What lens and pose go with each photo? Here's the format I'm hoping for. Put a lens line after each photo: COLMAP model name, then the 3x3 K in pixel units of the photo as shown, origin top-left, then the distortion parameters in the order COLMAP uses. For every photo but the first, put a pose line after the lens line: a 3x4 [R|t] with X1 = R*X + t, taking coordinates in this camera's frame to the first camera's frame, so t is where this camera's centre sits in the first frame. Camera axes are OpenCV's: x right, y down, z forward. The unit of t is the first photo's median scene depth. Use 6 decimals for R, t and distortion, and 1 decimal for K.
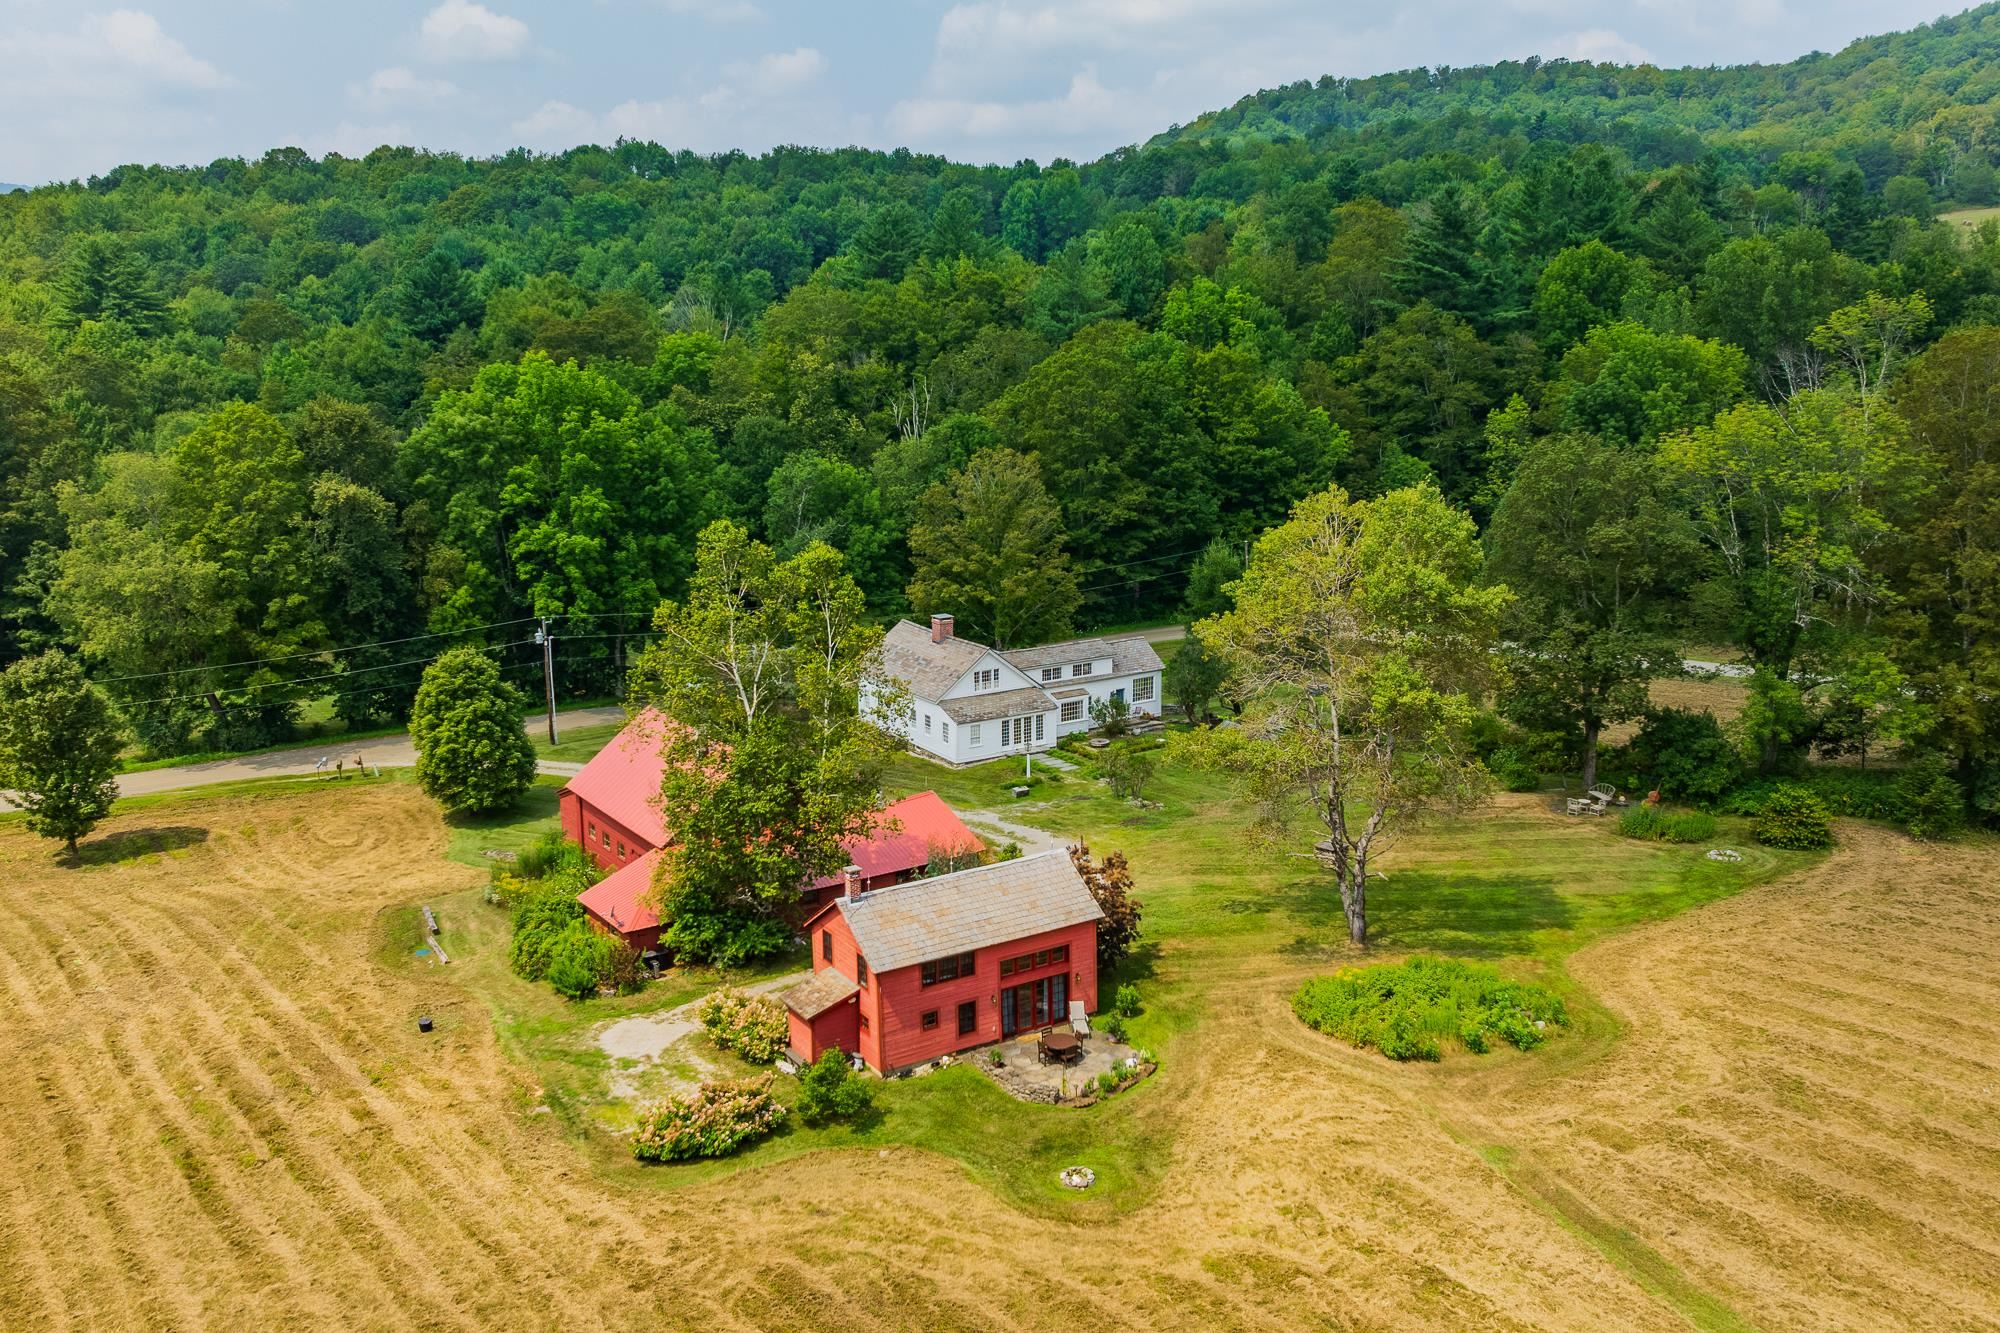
lens RADIAL K [[1687.4, 0, 1006.6], [0, 1687.4, 646.1], [0, 0, 1]] dist [-0.008124, -0.017020]
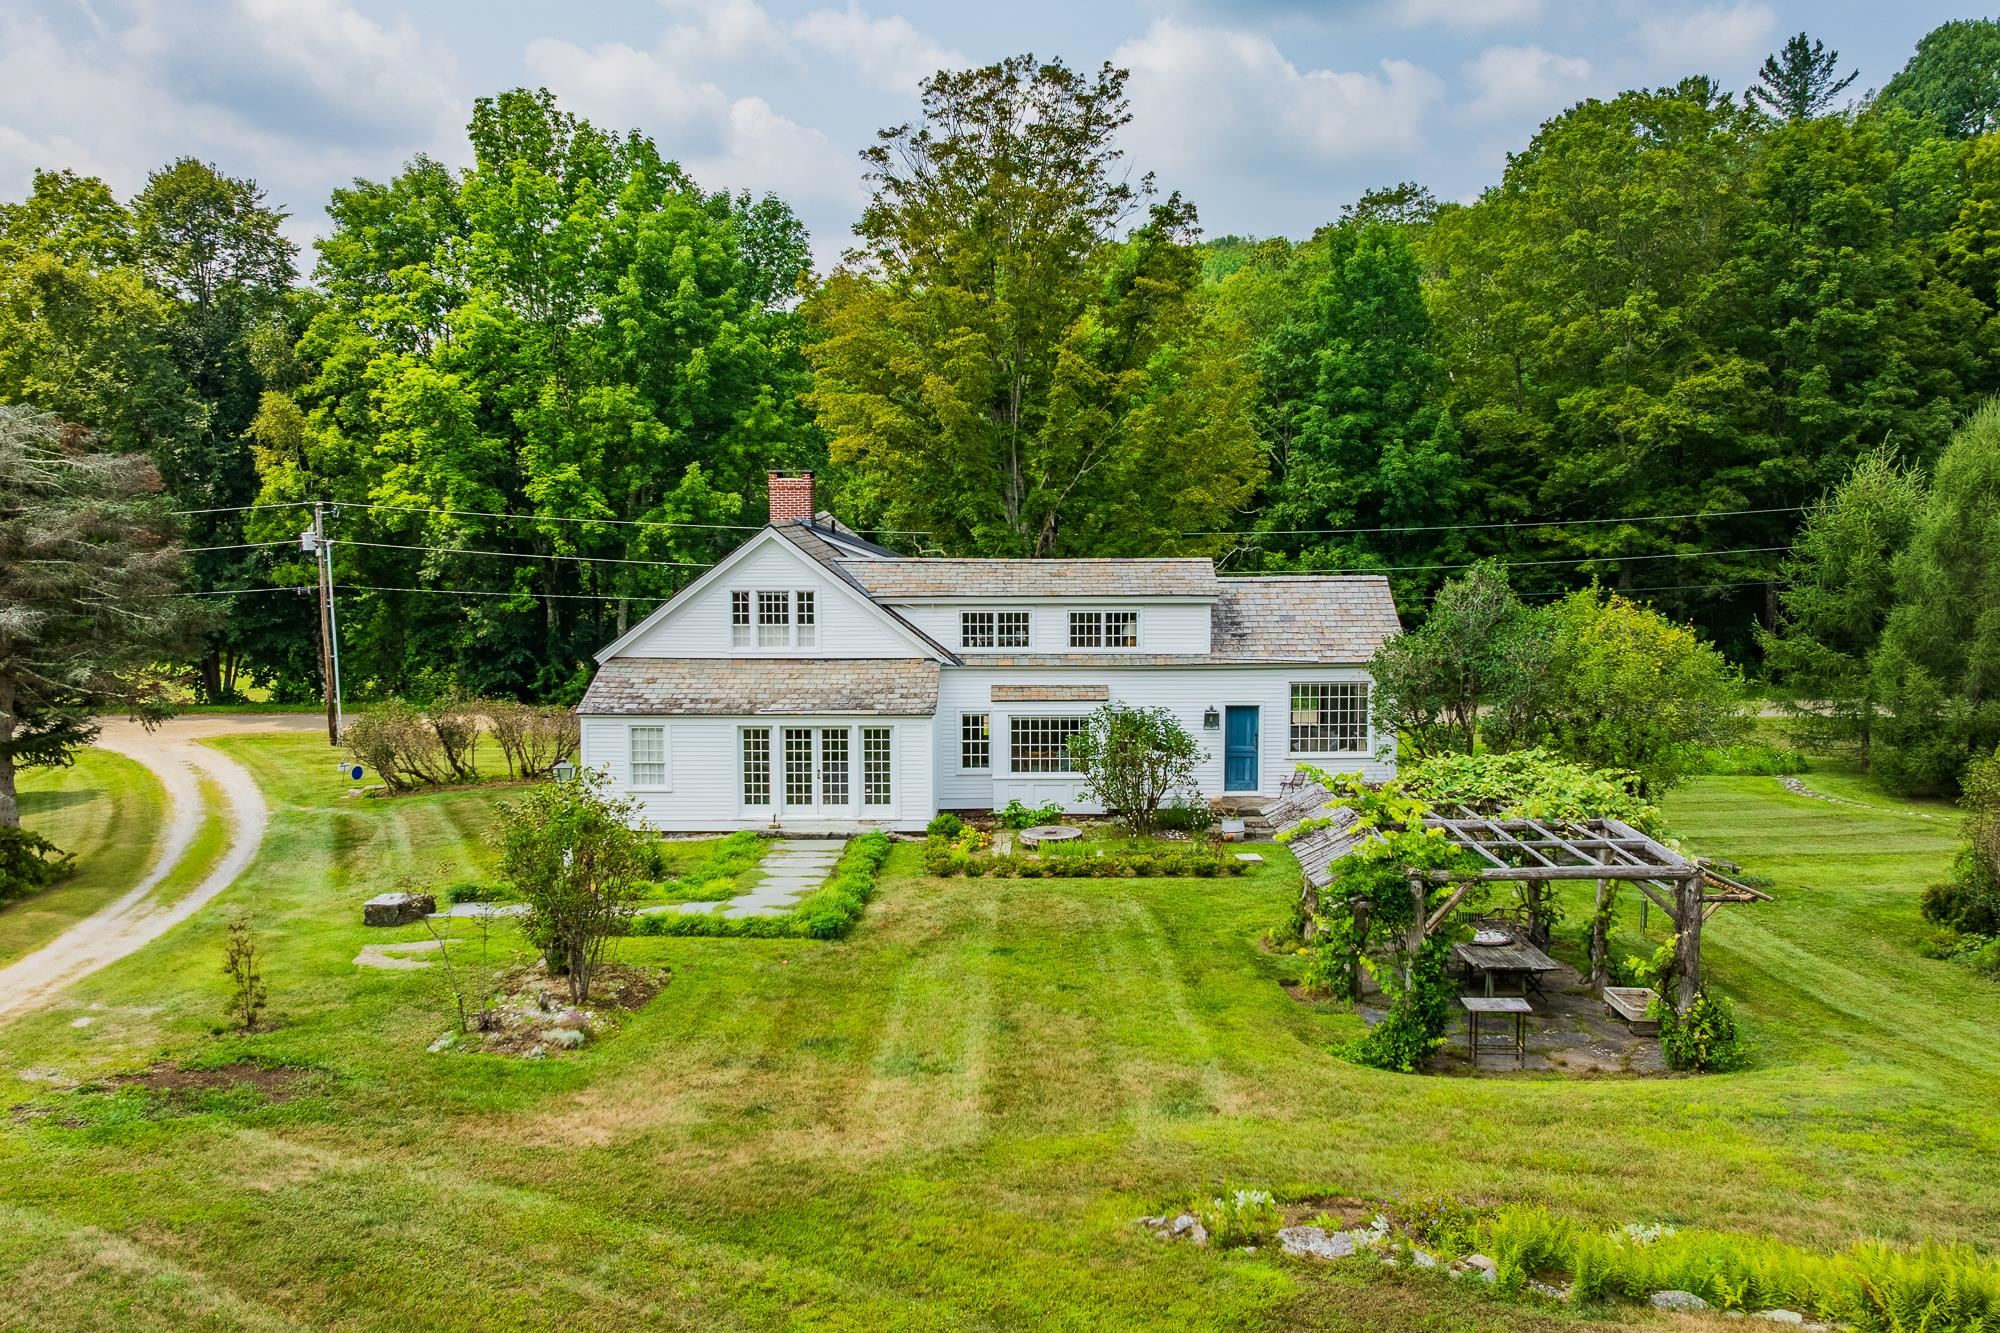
lens RADIAL K [[1687.4, 0, 1006.6], [0, 1687.4, 646.1], [0, 0, 1]] dist [-0.008124, -0.017020]
pose [[0.837610, 0.053433, -0.543649, 0.207189], [-0.112569, 0.990728, -0.076062, 0.043723], [0.534545, 0.124908, 0.835859, 0.678674]]
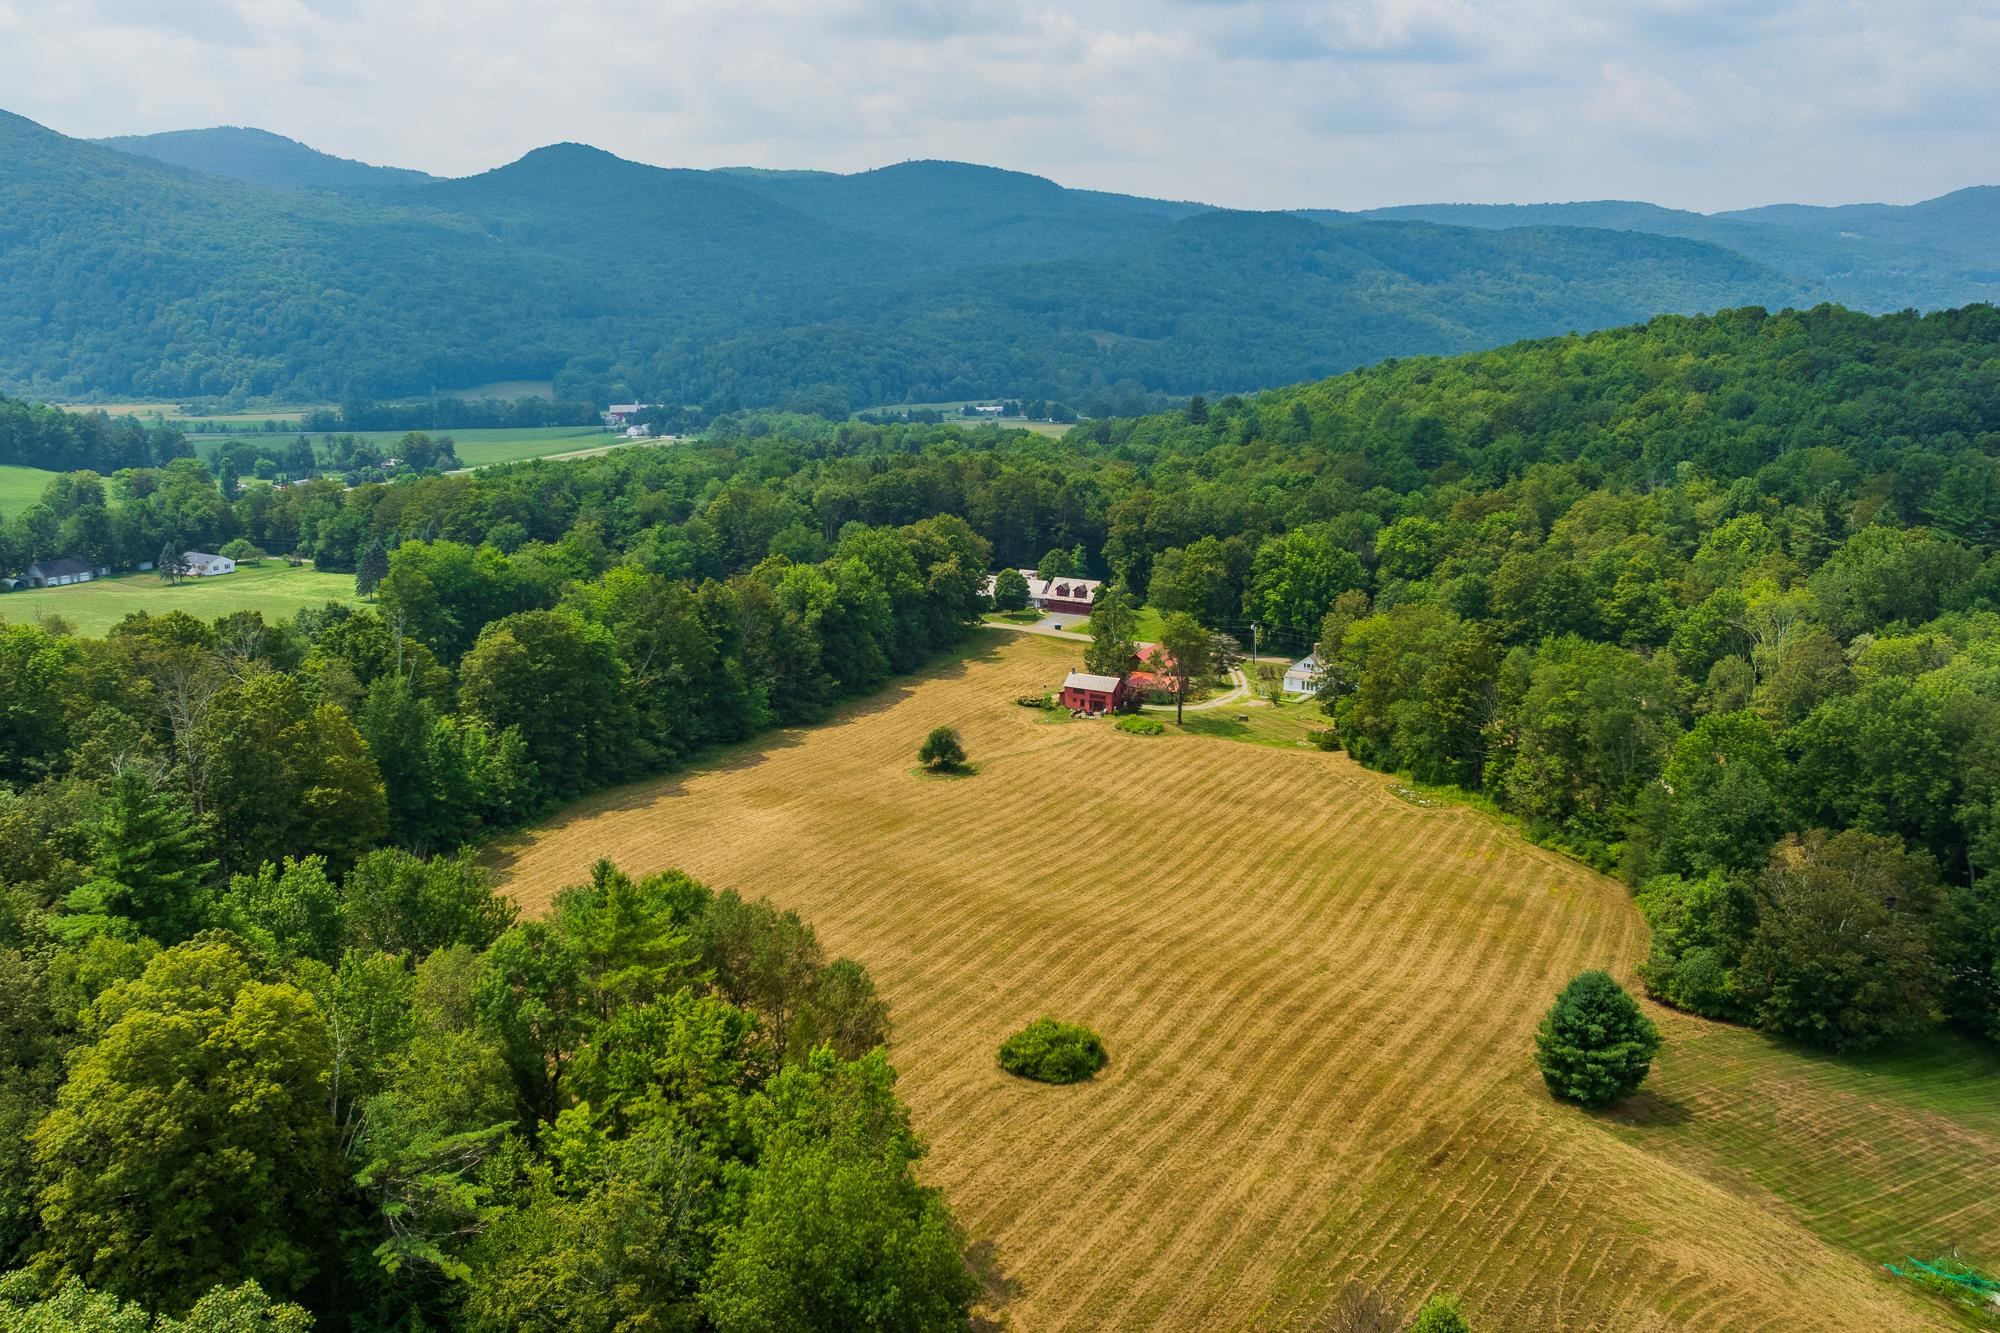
lens RADIAL K [[1687.4, 0, 1006.6], [0, 1687.4, 646.1], [0, 0, 1]] dist [-0.008124, -0.017020]
pose [[0.470009, 0.191309, -0.861680, 2.092386], [-0.184743, 0.975928, 0.115905, -0.239157], [0.863111, 0.104713, 0.494038, -0.835718]]
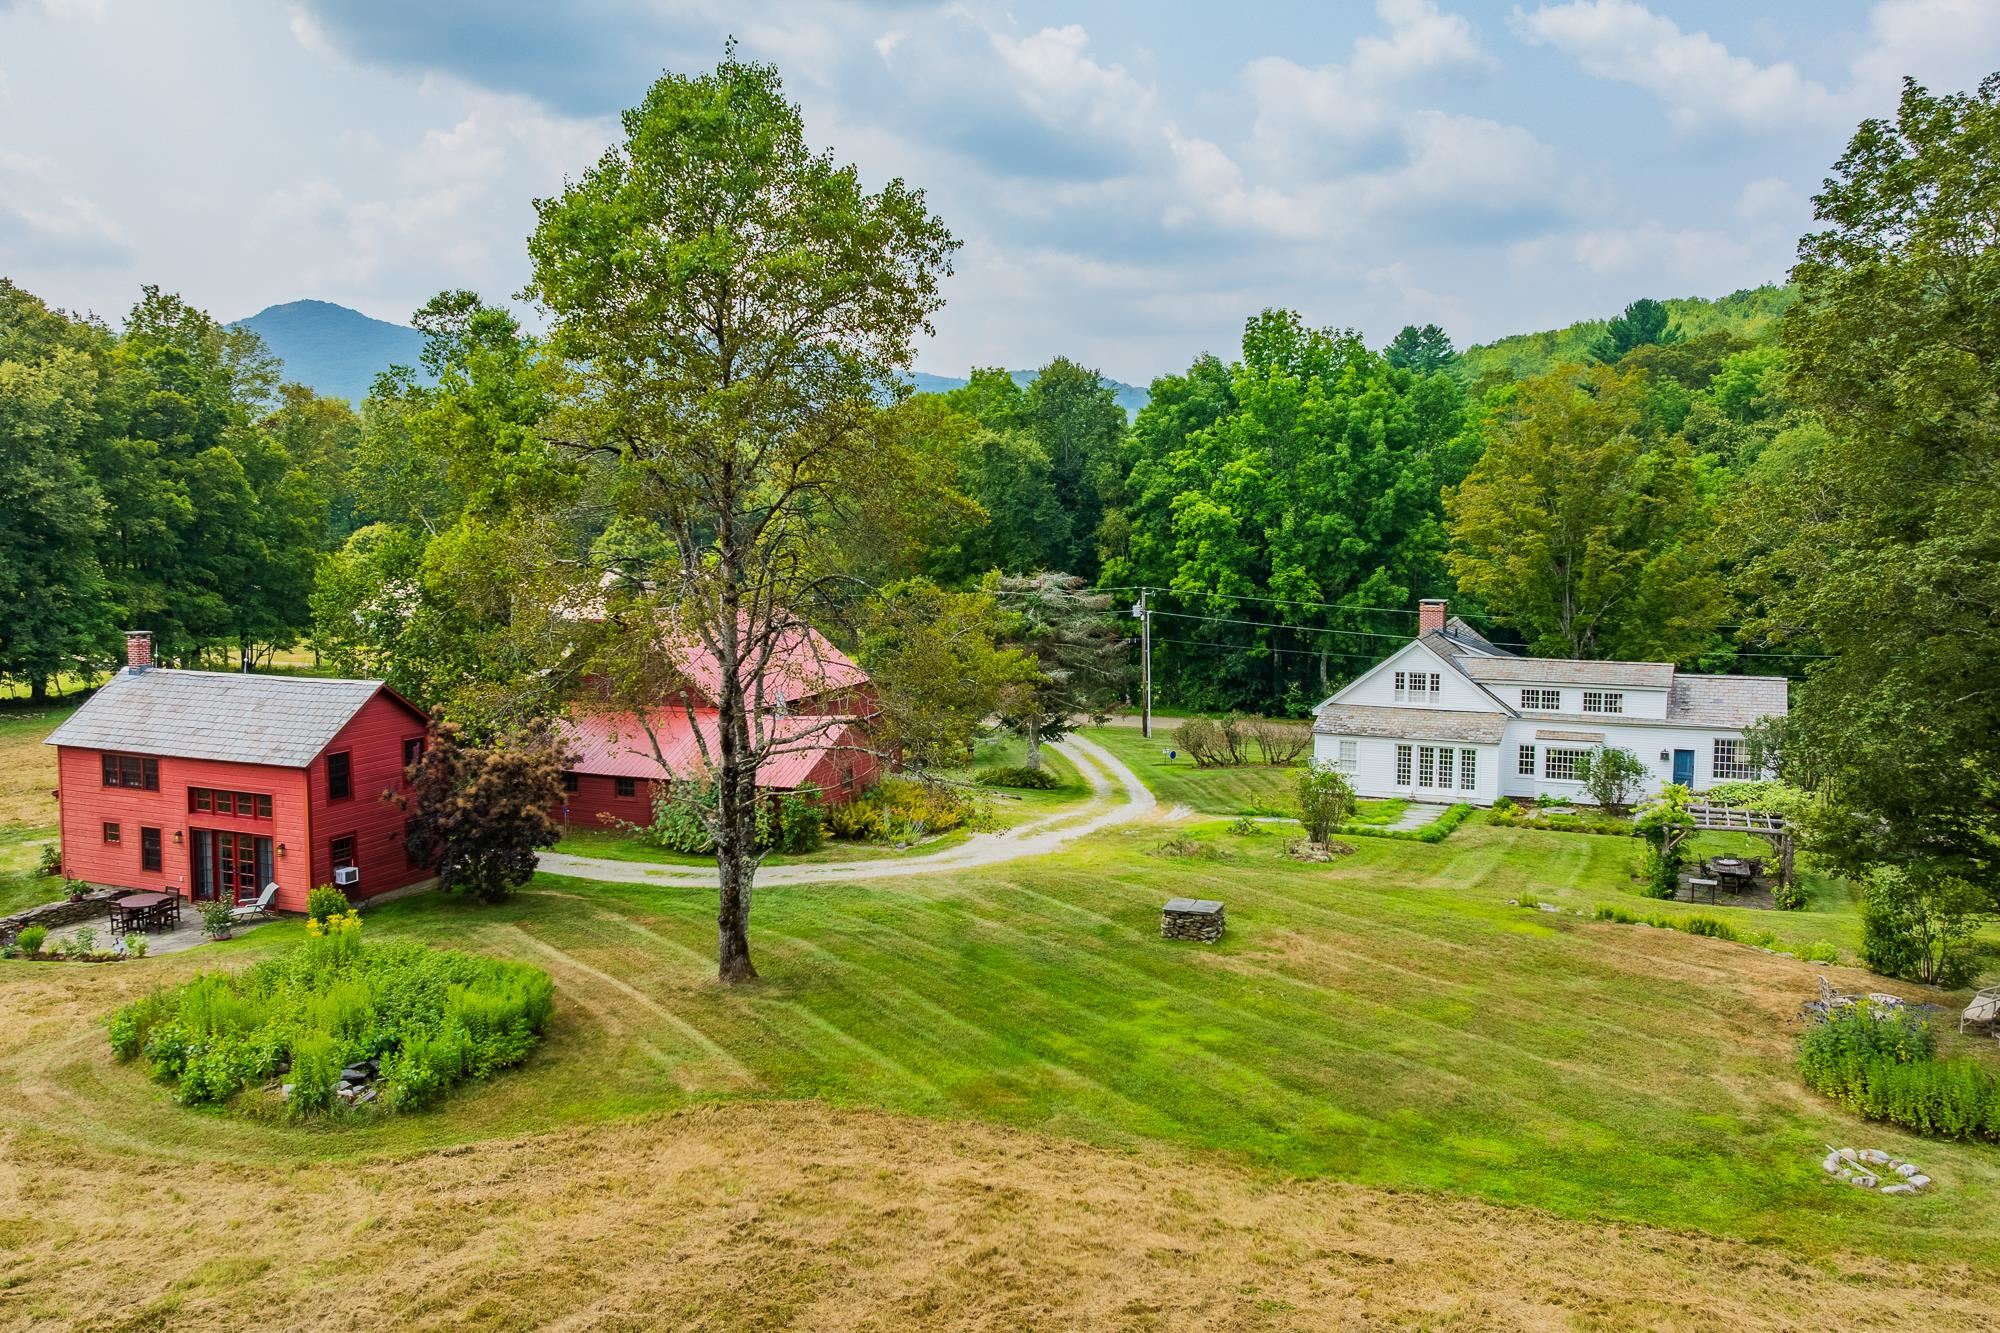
lens RADIAL K [[1687.4, 0, 1006.6], [0, 1687.4, 646.1], [0, 0, 1]] dist [-0.008124, -0.017020]
pose [[0.560138, 0.081171, -0.824413, 0.413577], [-0.173977, 0.984520, -0.021271, 0.042896], [0.809925, 0.155343, 0.565589, 0.455327]]
